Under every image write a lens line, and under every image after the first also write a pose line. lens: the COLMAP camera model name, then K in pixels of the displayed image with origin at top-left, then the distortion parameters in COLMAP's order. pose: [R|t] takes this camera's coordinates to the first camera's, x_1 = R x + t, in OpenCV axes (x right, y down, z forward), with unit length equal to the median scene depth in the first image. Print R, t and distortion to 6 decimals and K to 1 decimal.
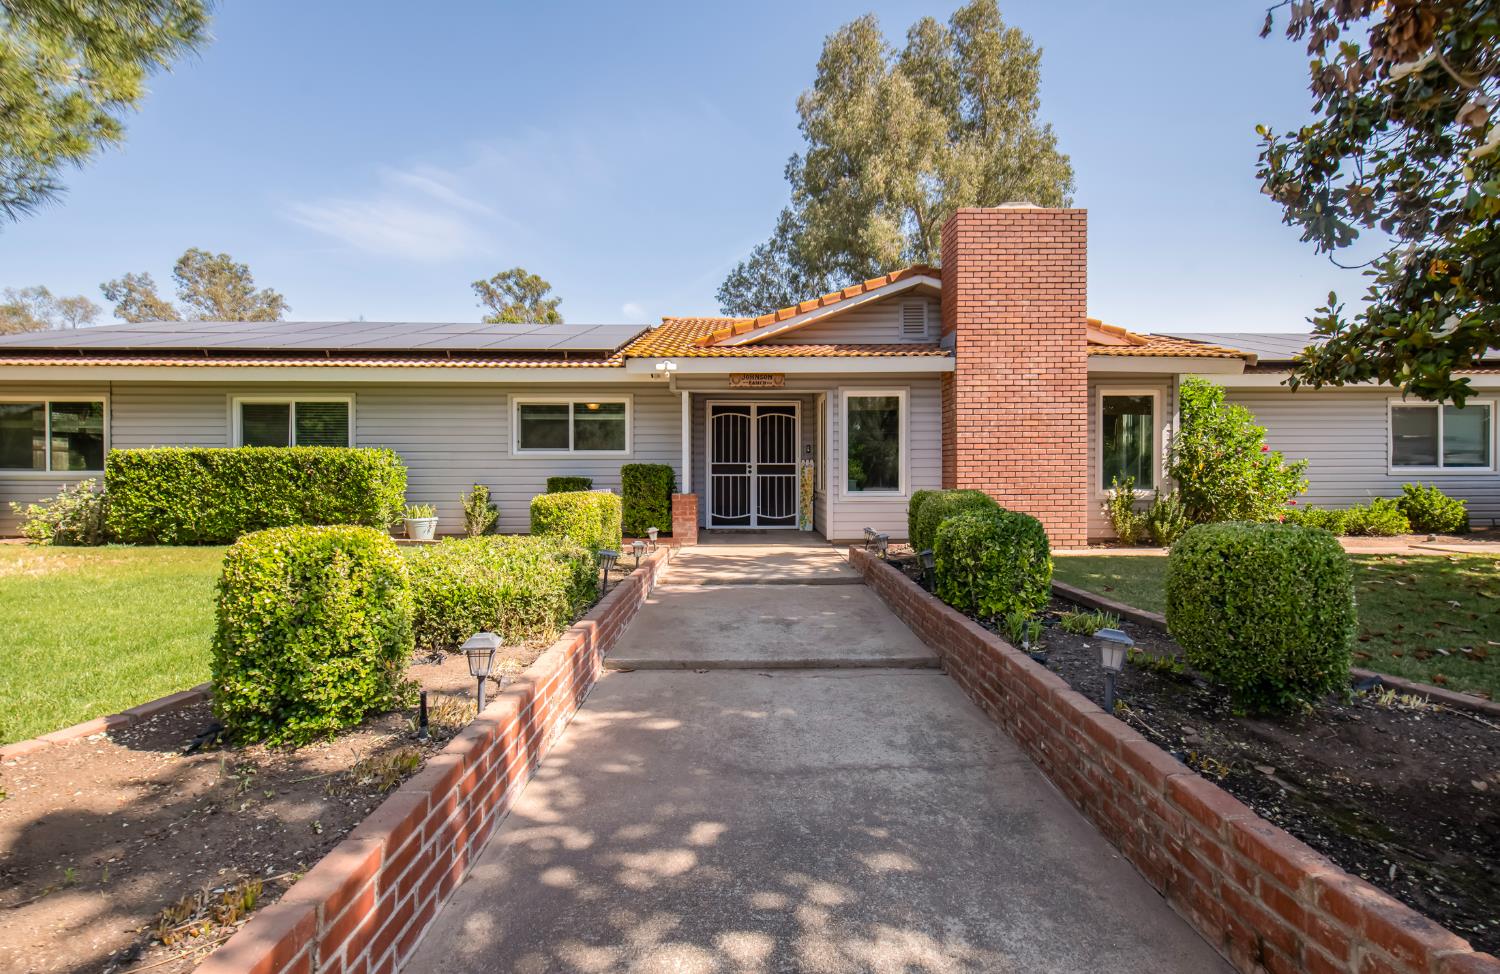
lens RADIAL K [[623.5, 0, 749.7], [0, 623.5, 464.0], [0, 0, 1]] dist [0.034125, 0.000069]
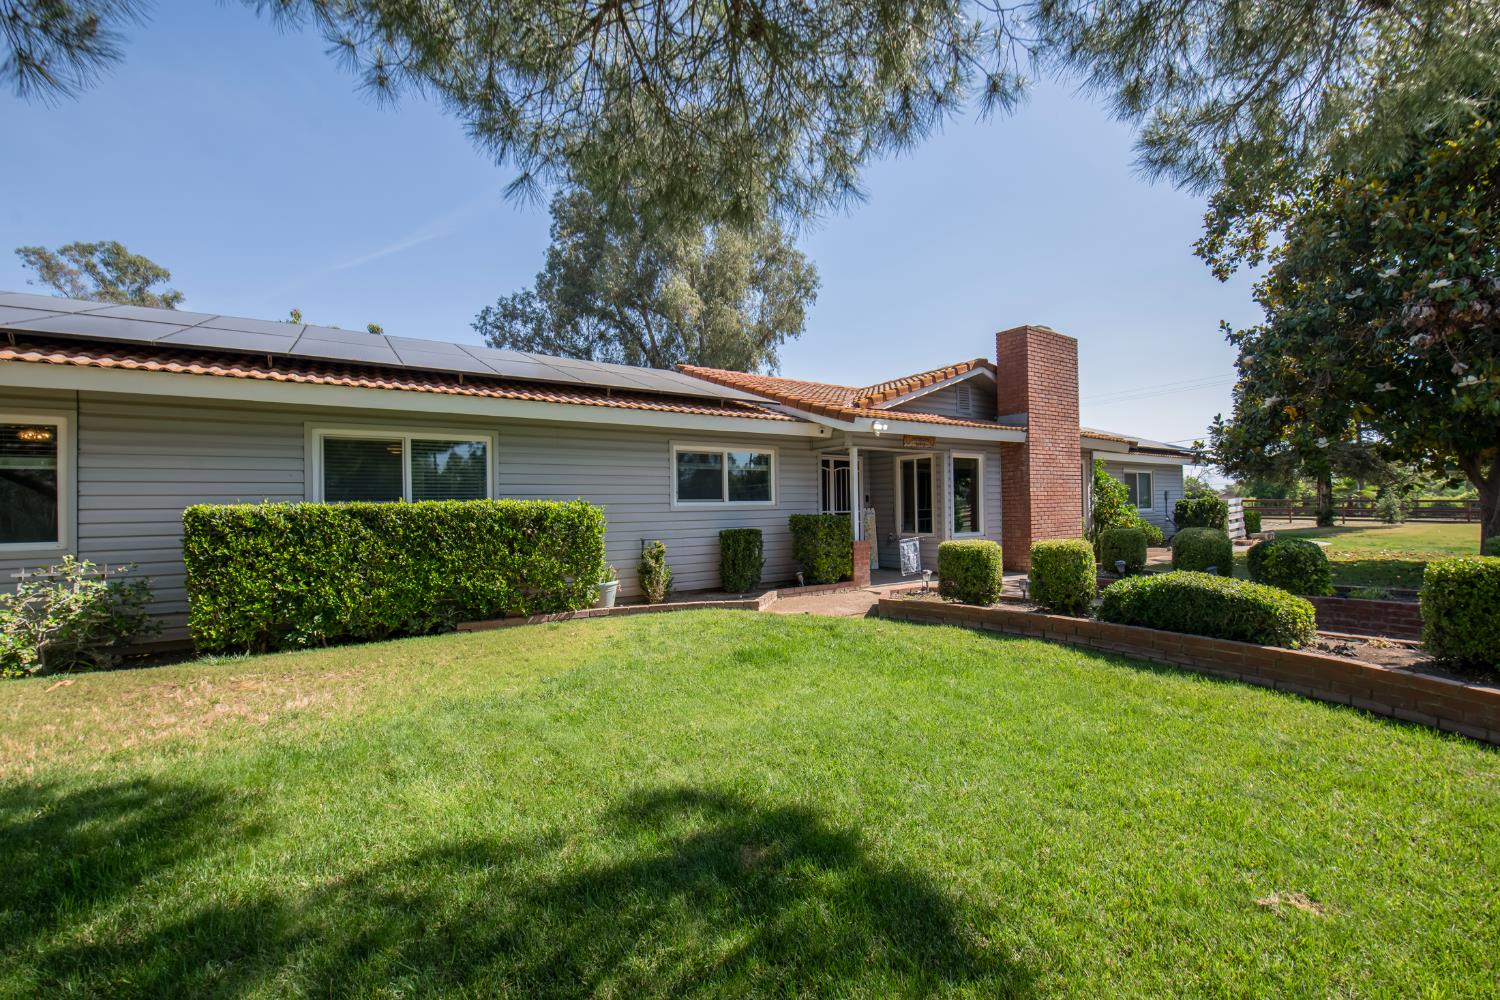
lens RADIAL K [[610.9, 0, 750.0], [0, 610.9, 500.0], [0, 0, 1]] dist [0.000206, 0.000009]
pose [[0.833534, -0.005515, 0.552440, -0.869952], [0.014052, 0.999838, -0.011219, -0.014481], [-0.552289, 0.017114, 0.833477, 0.207835]]
